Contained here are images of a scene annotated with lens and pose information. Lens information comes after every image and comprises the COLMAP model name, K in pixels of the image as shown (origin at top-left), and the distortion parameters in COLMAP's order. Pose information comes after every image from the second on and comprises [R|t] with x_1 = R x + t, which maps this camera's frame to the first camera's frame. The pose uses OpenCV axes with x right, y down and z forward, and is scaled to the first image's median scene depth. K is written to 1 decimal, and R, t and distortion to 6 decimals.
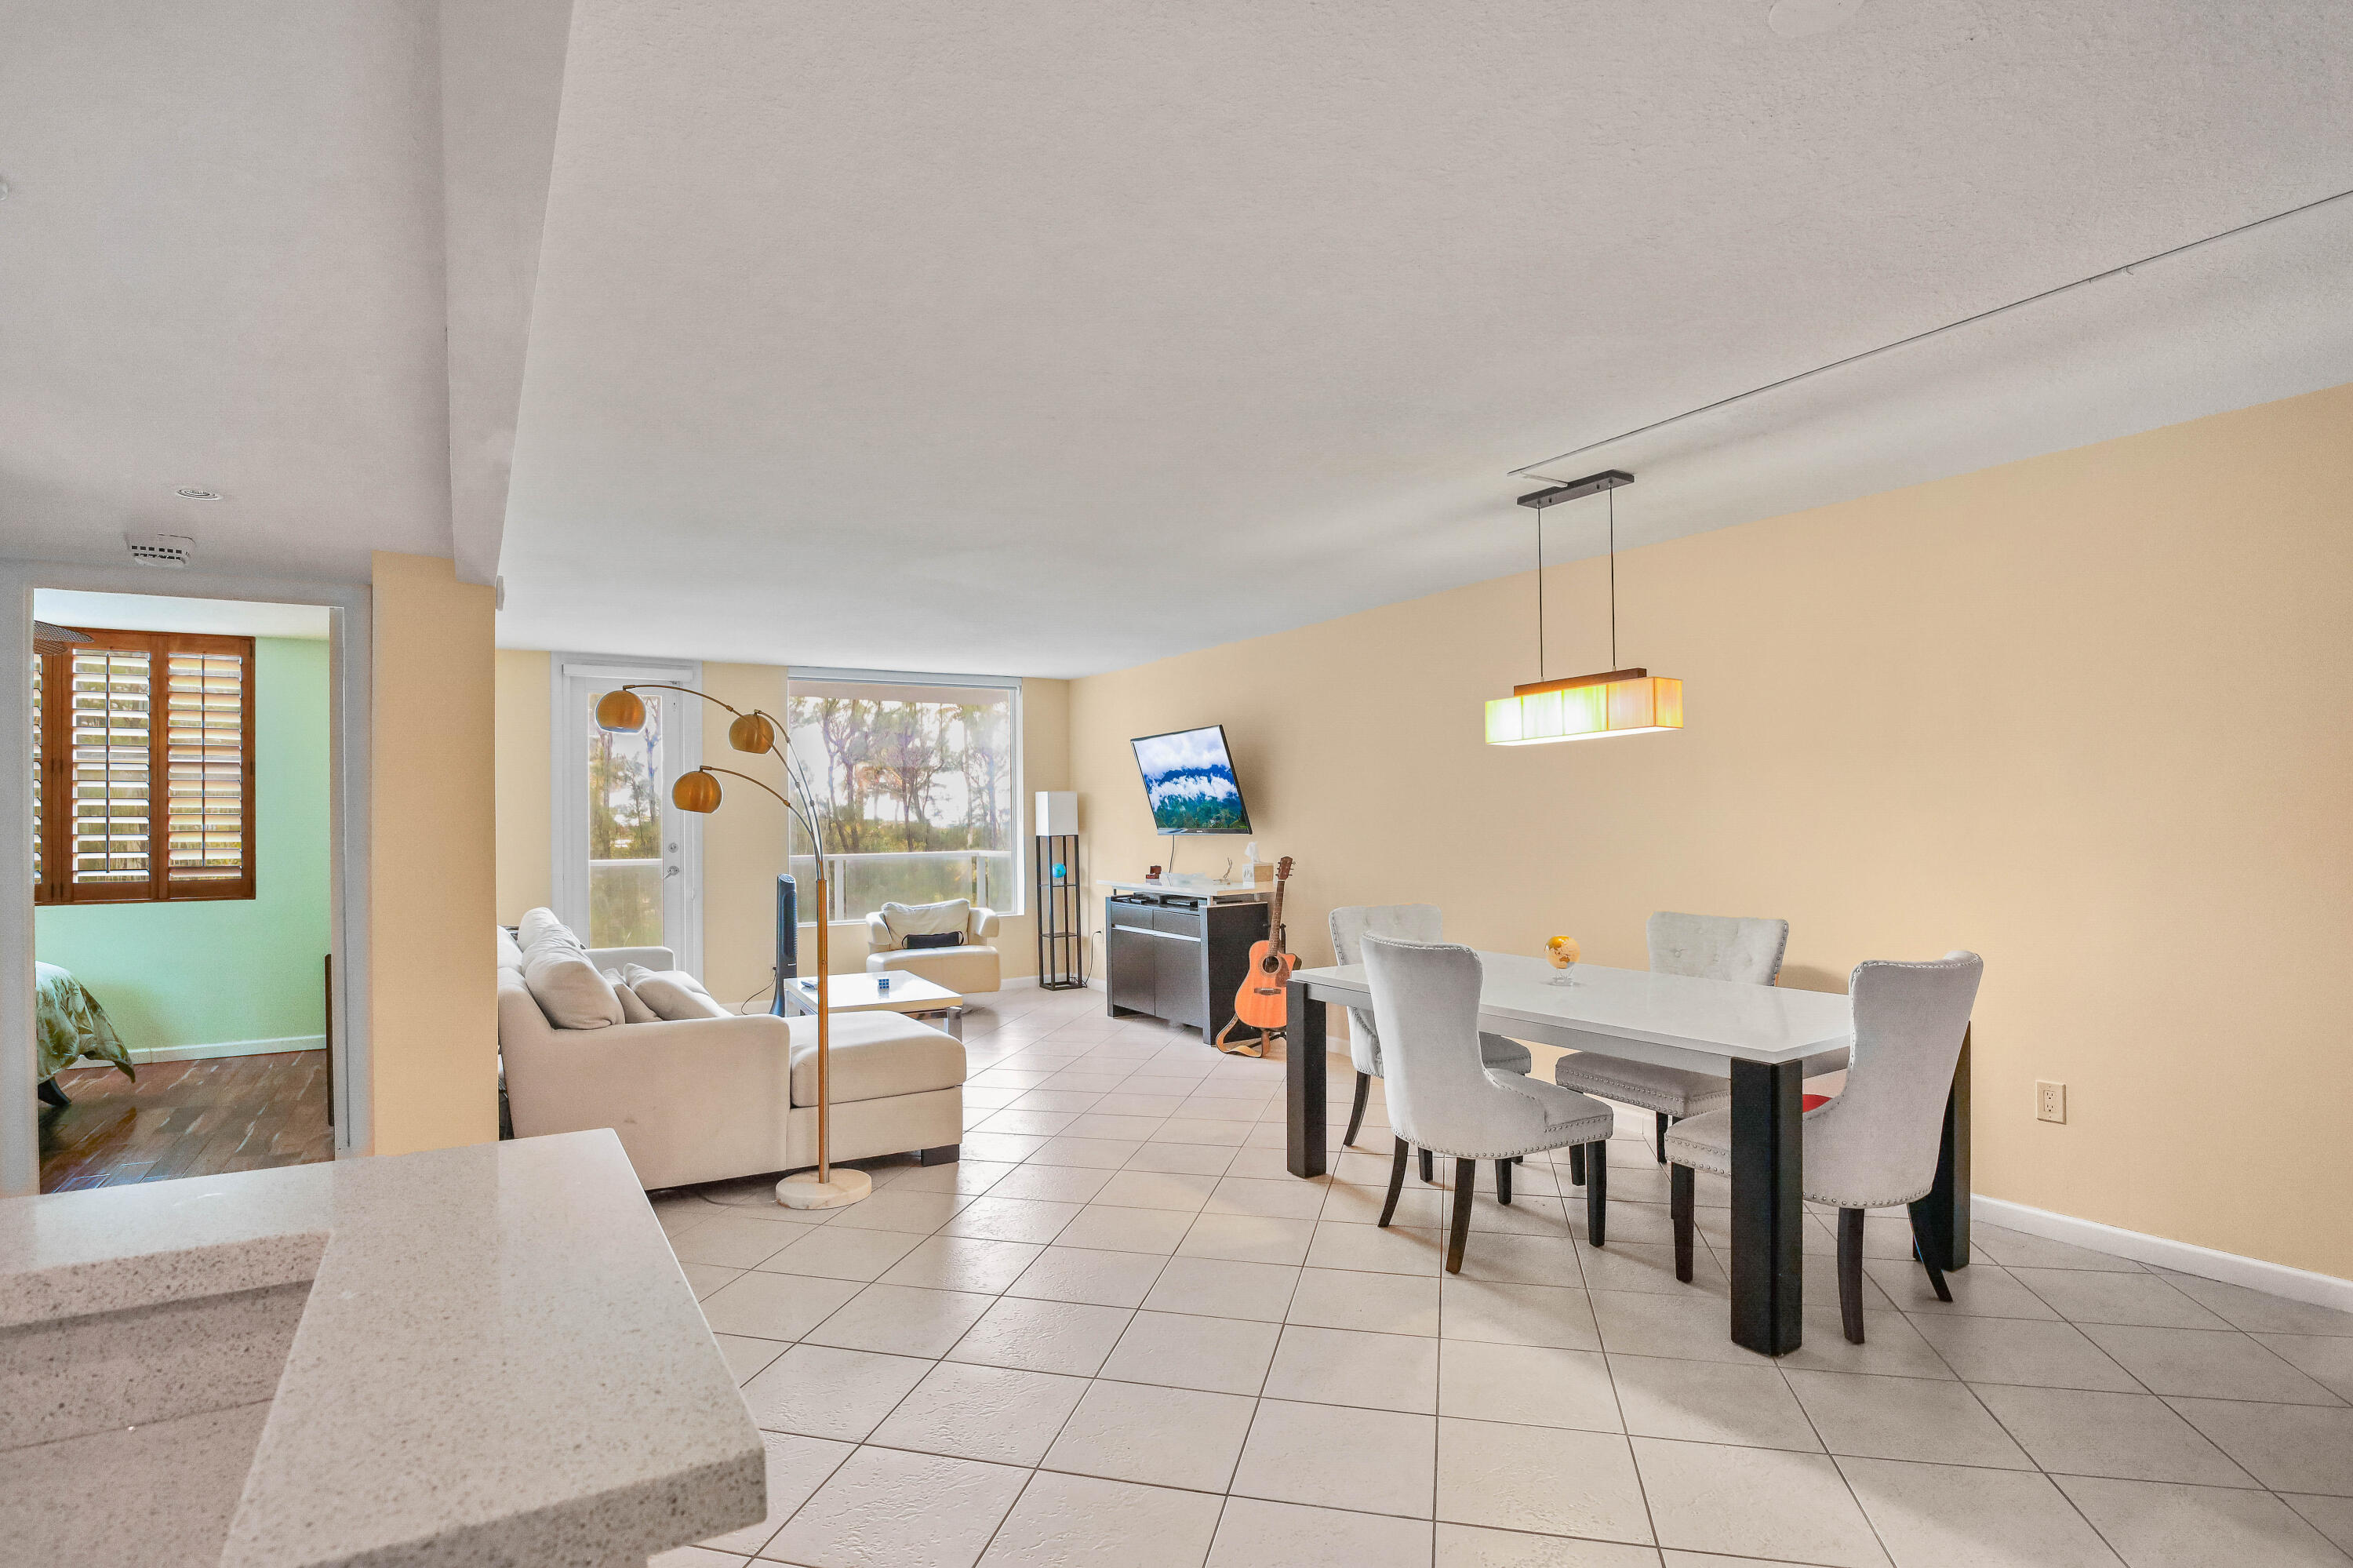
lens RADIAL K [[1157.9, 0, 1151.0], [0, 1157.9, 825.3], [0, 0, 1]] dist [-0.024062, -0.003524]
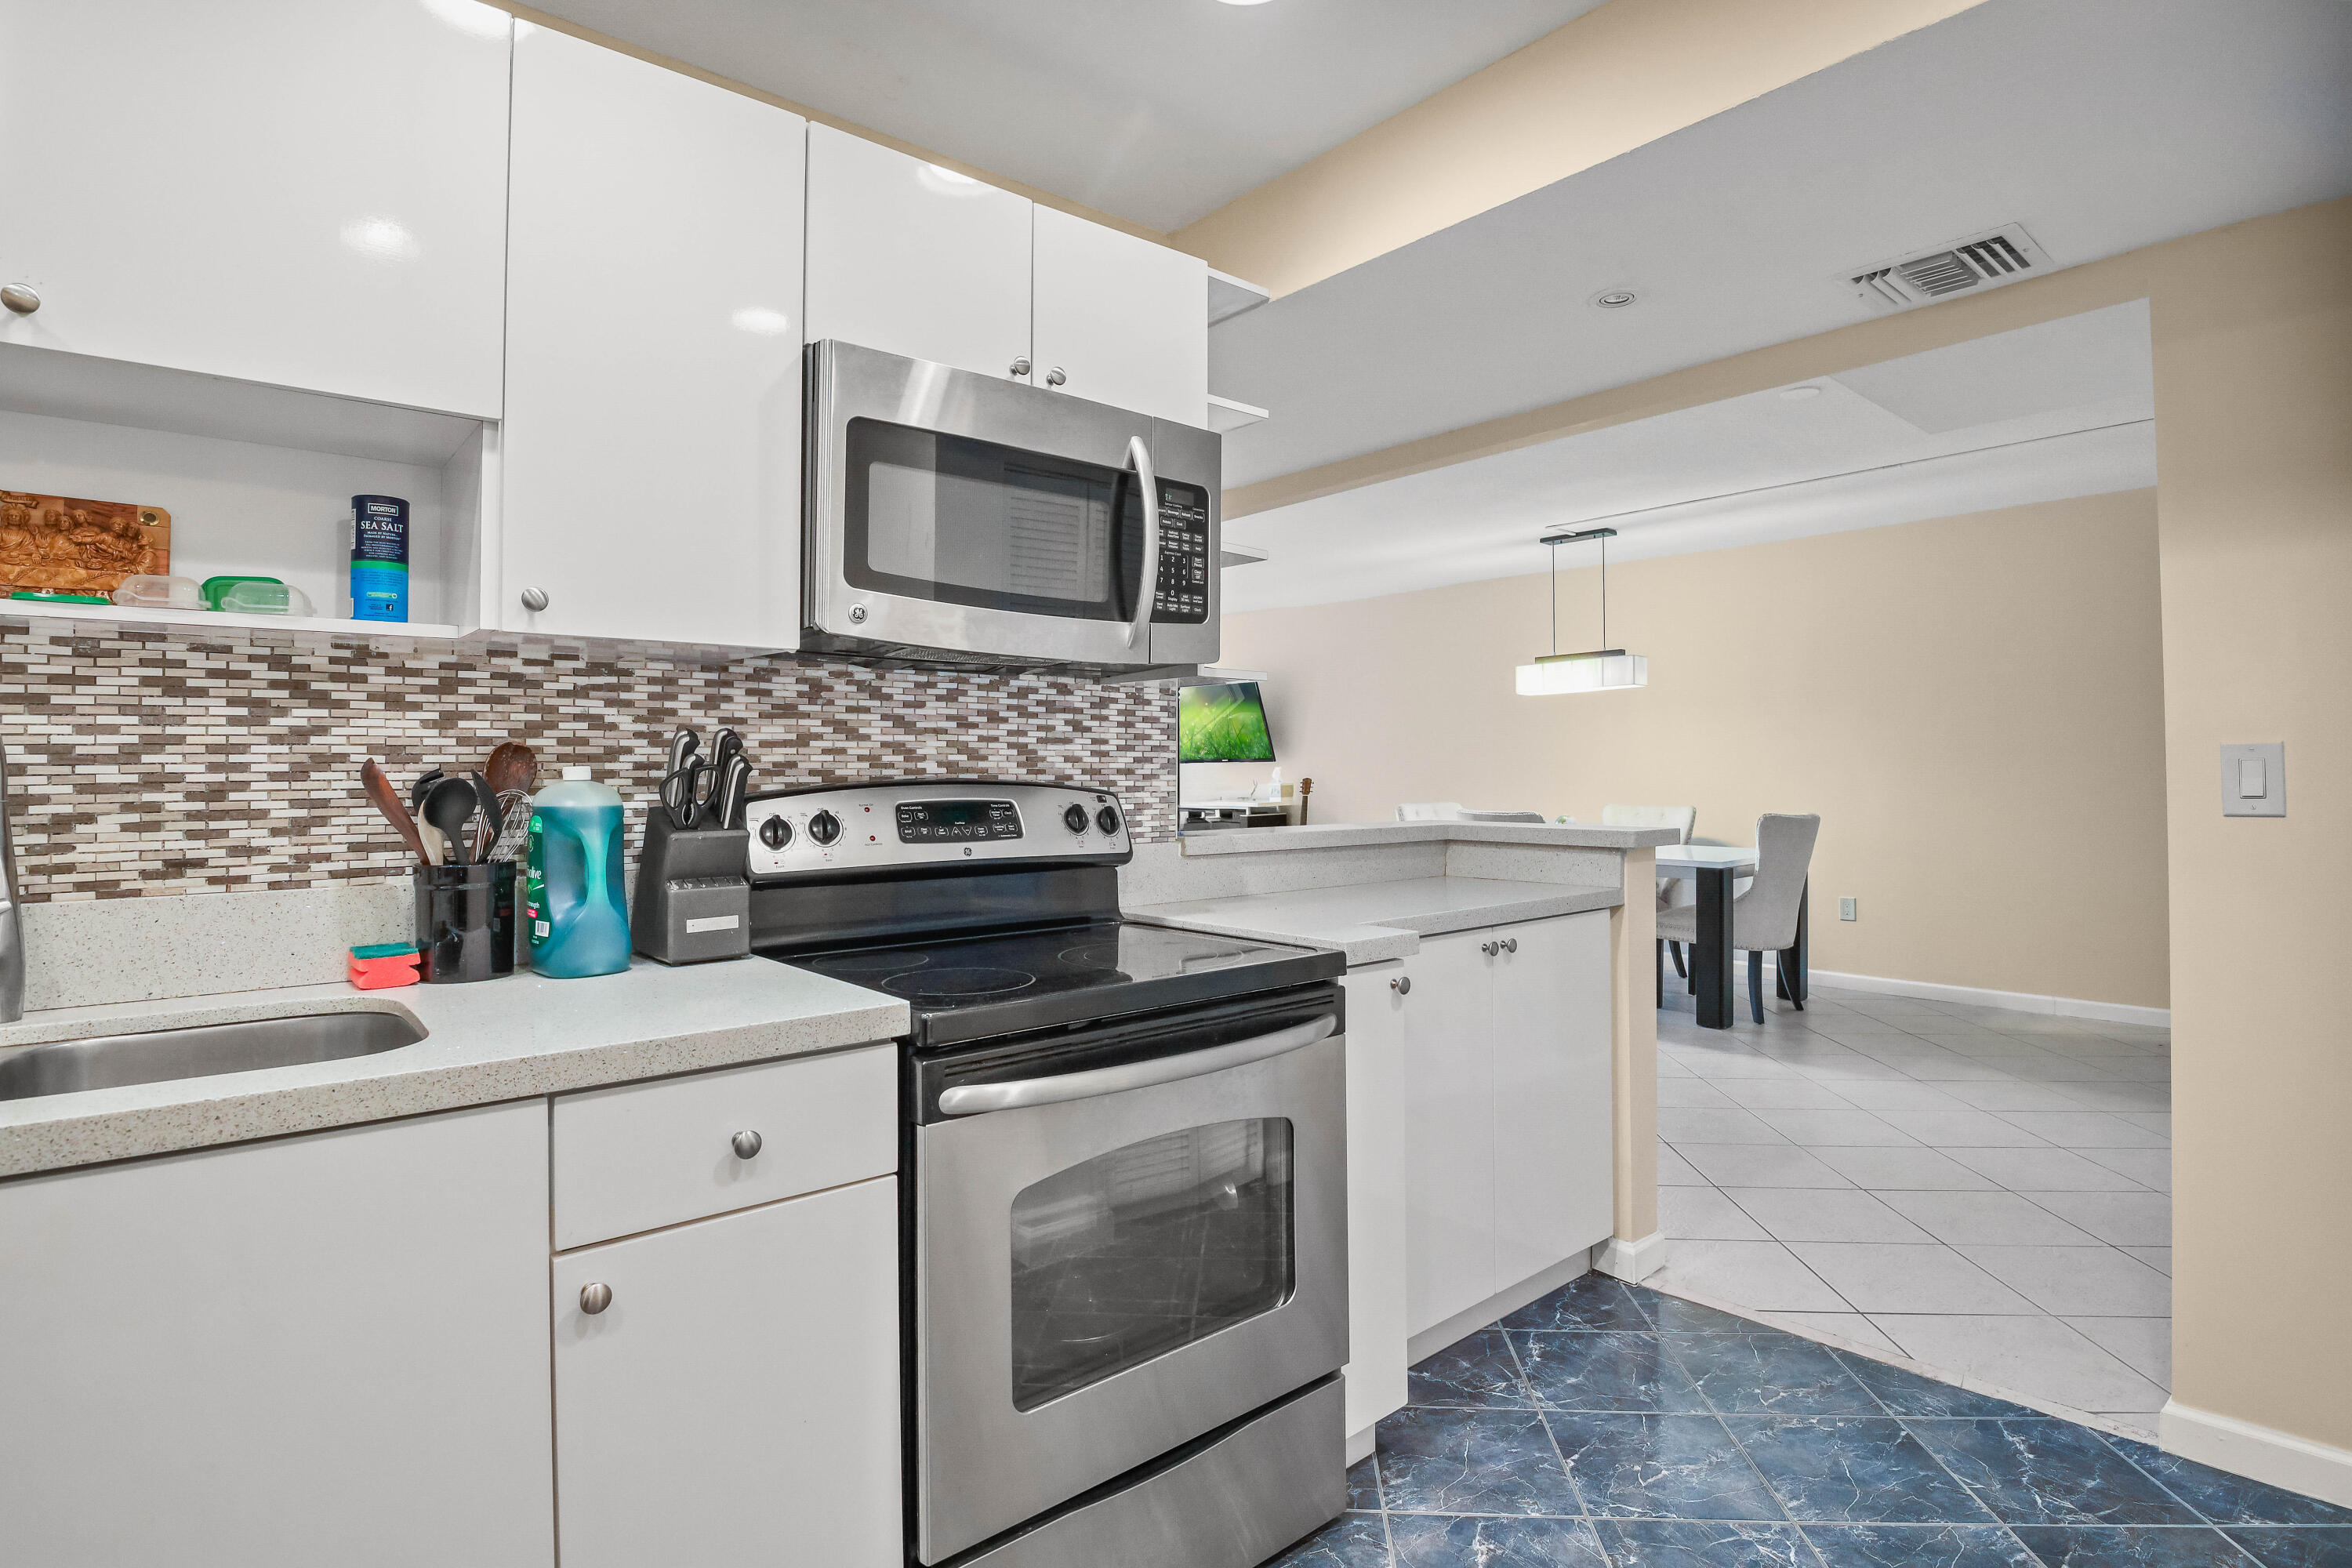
lens RADIAL K [[1157.4, 0, 1156.1], [0, 1157.4, 772.4], [0, 0, 1]] dist [-0.024062, -0.003524]
pose [[0.986965, 0.007483, 0.160762, -0.480275], [-0.006866, 0.999967, -0.004396, 0.049797], [-0.160789, 0.003235, 0.986983, -0.499892]]
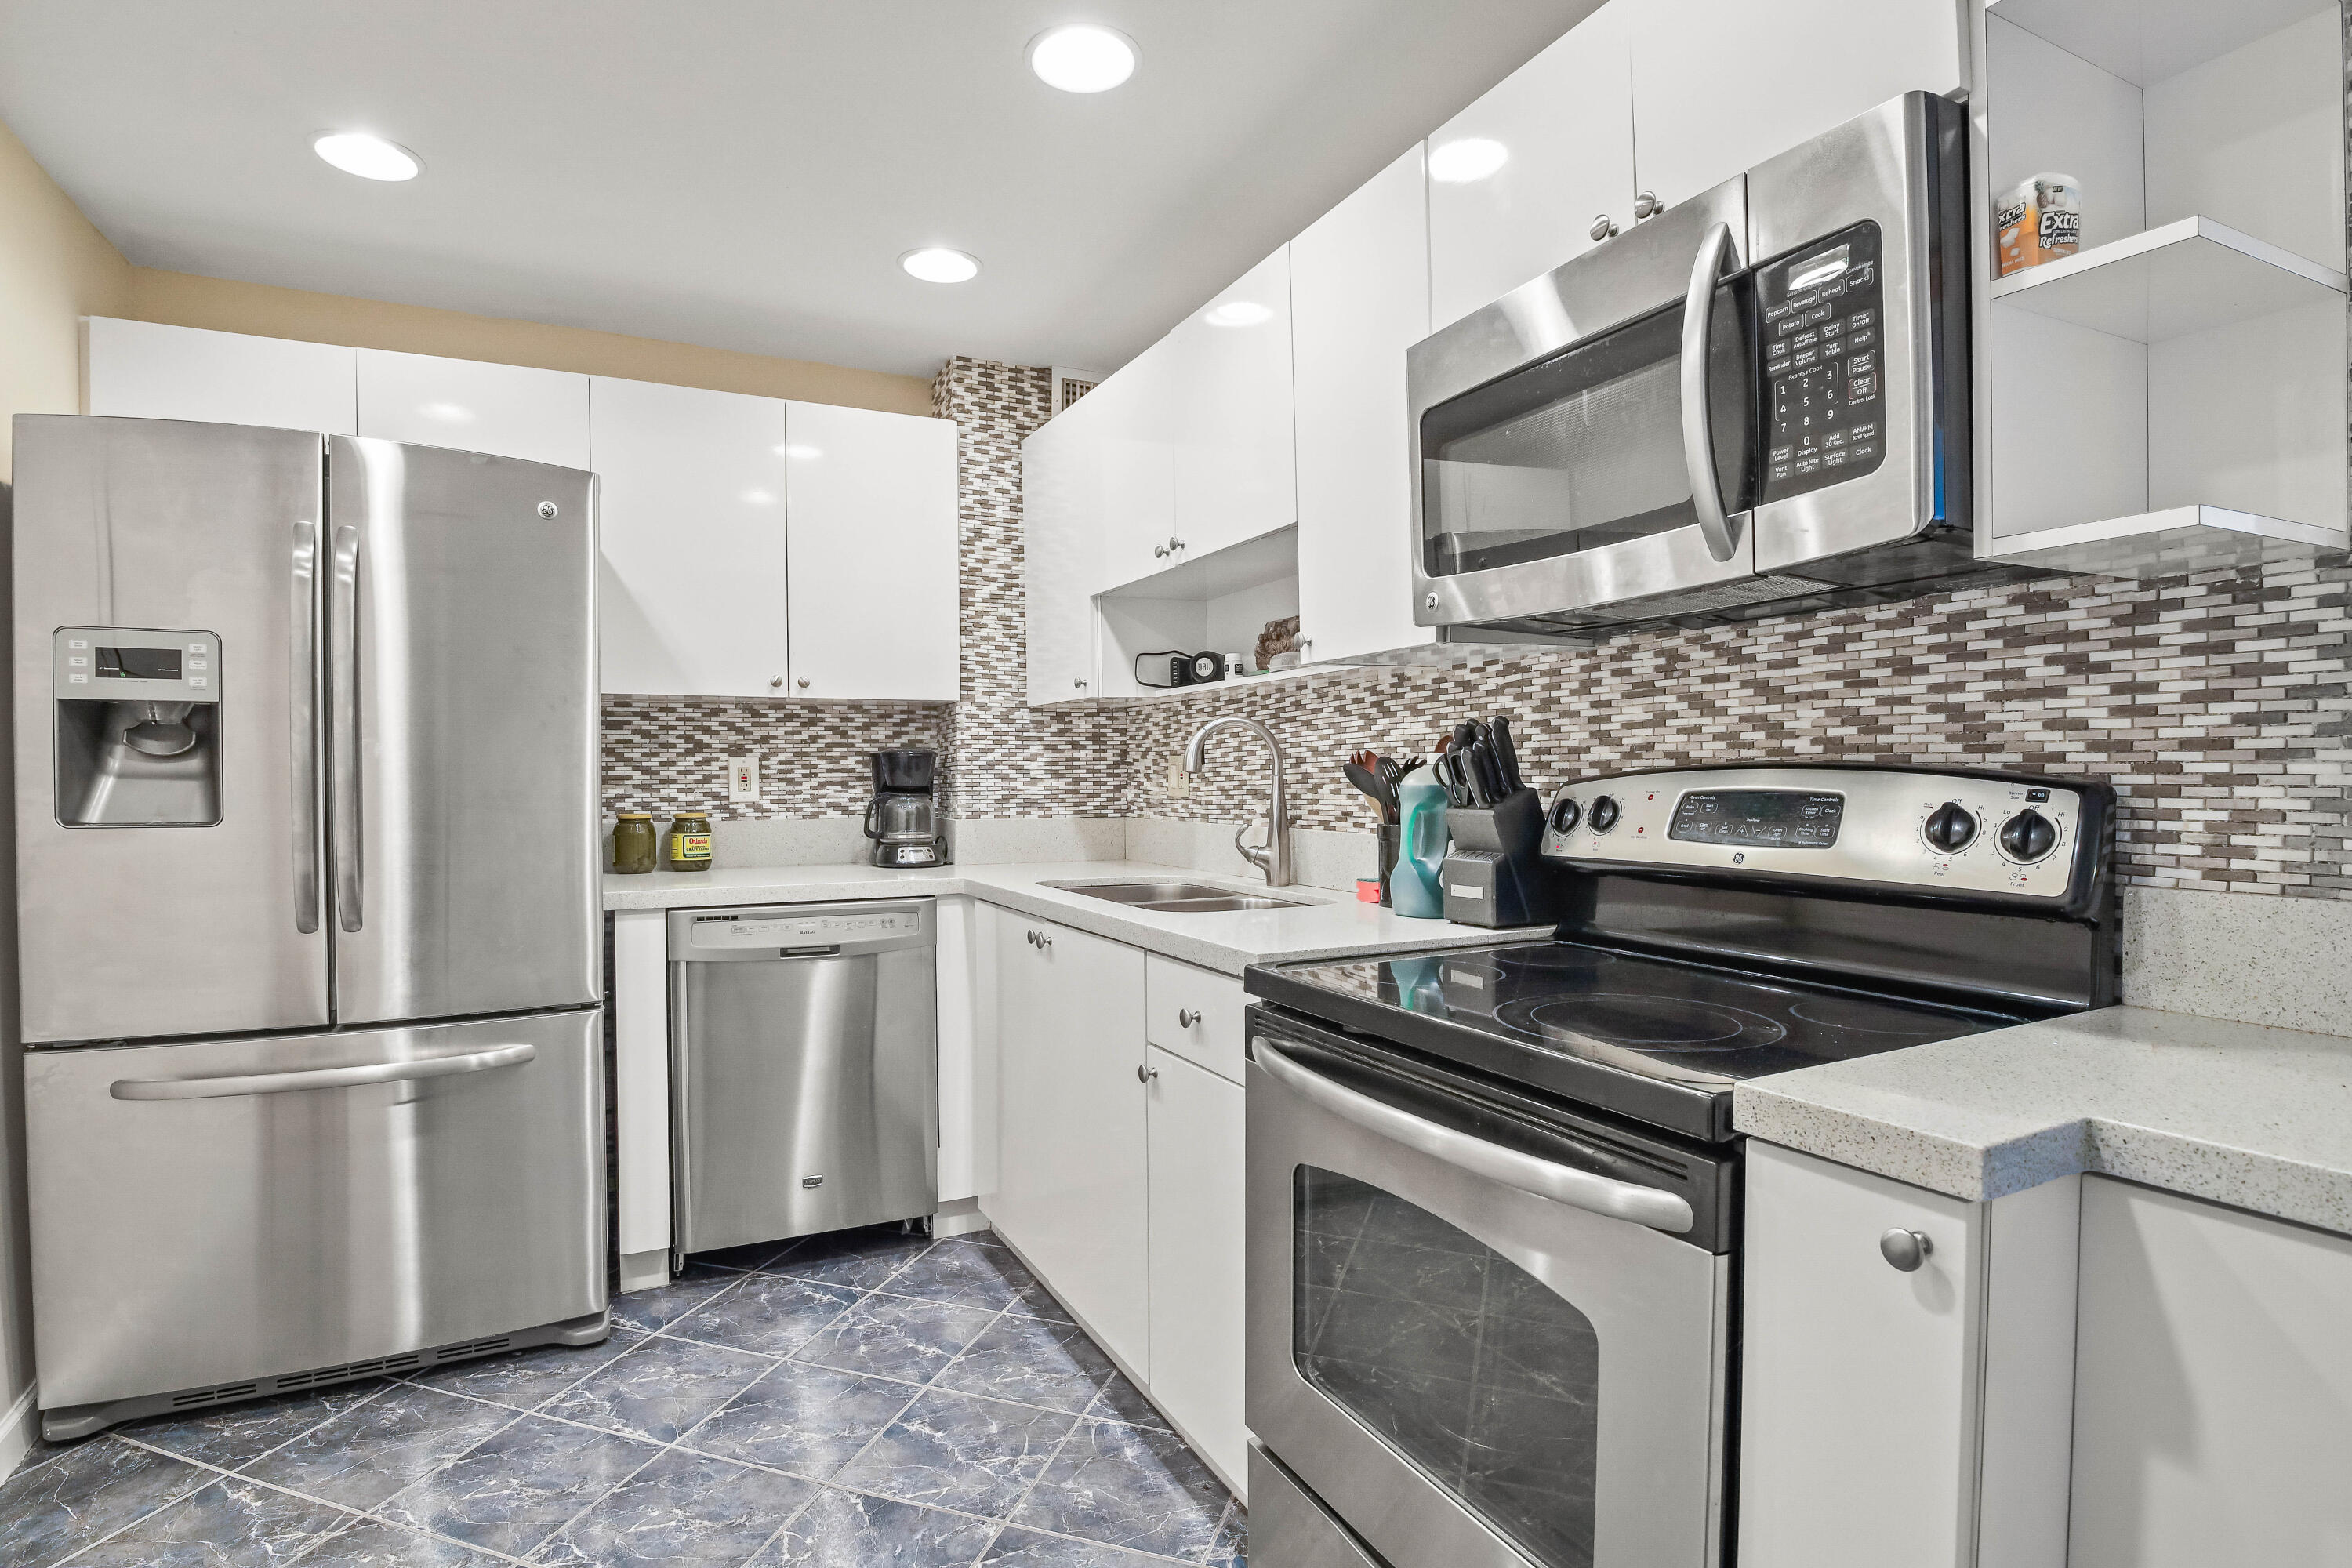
lens RADIAL K [[1157.4, 0, 1166.6], [0, 1157.4, 802.8], [0, 0, 1]] dist [-0.024062, -0.003524]
pose [[-0.062129, 0.036828, -0.997388, 1.261136], [0.005634, 0.999316, 0.036548, 0.049808], [0.998052, -0.003349, -0.062294, 1.063344]]
